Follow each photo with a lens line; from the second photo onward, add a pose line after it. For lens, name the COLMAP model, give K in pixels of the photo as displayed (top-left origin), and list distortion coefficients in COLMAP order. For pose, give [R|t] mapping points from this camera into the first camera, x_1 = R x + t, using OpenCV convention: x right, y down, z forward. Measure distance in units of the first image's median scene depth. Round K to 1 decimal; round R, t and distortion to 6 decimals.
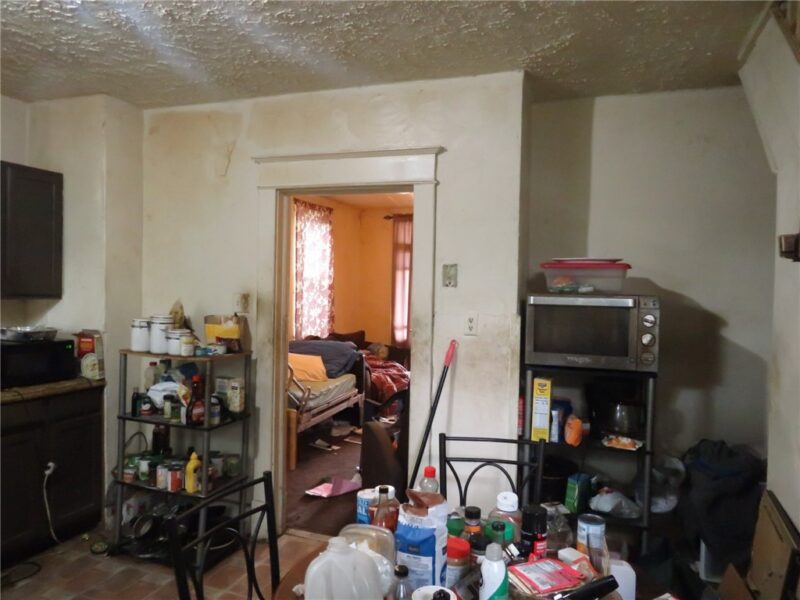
lens RADIAL K [[596.9, 0, 399.5], [0, 596.9, 300.0], [0, 0, 1]] dist [-0.005697, -0.001120]
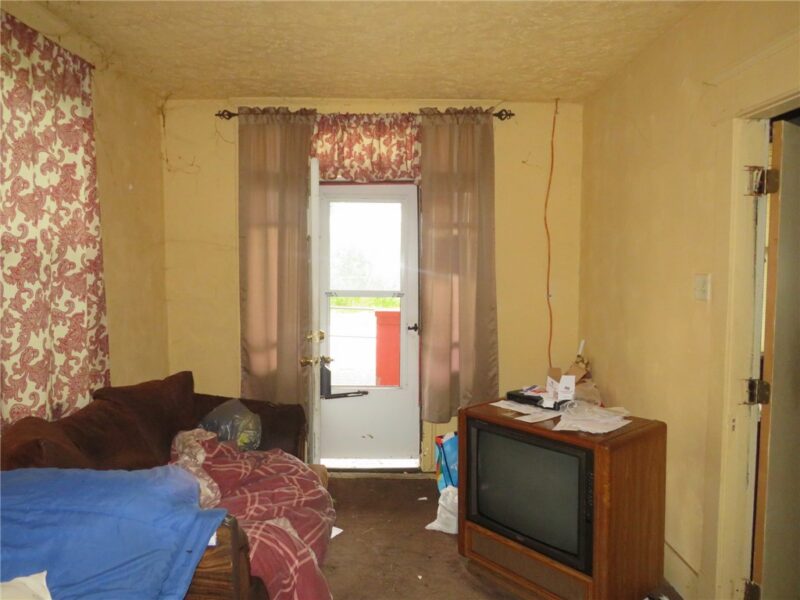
lens RADIAL K [[596.9, 0, 401.4], [0, 596.9, 300.9], [0, 0, 1]] dist [-0.005697, -0.001120]
pose [[0.943808, -0.039823, 0.328087, -0.118911], [0.025500, 0.998529, 0.047844, -0.027280], [-0.329510, -0.036790, 0.943435, 1.232223]]
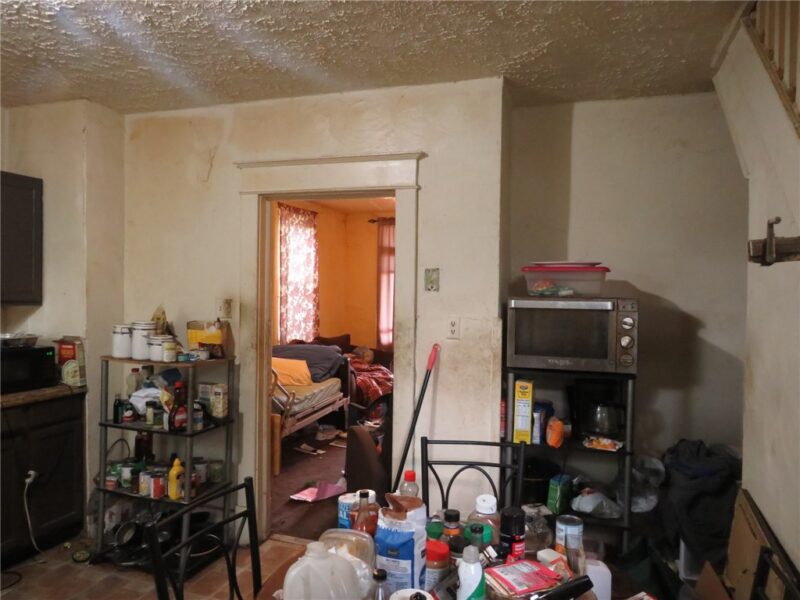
lens RADIAL K [[596.9, 0, 399.9], [0, 596.9, 299.6], [0, 0, 1]] dist [-0.005697, -0.001120]
pose [[0.999724, -0.006998, 0.022409, 0.007858], [0.007108, 0.999963, -0.004842, -0.003062], [-0.022375, 0.005000, 0.999737, -0.006225]]
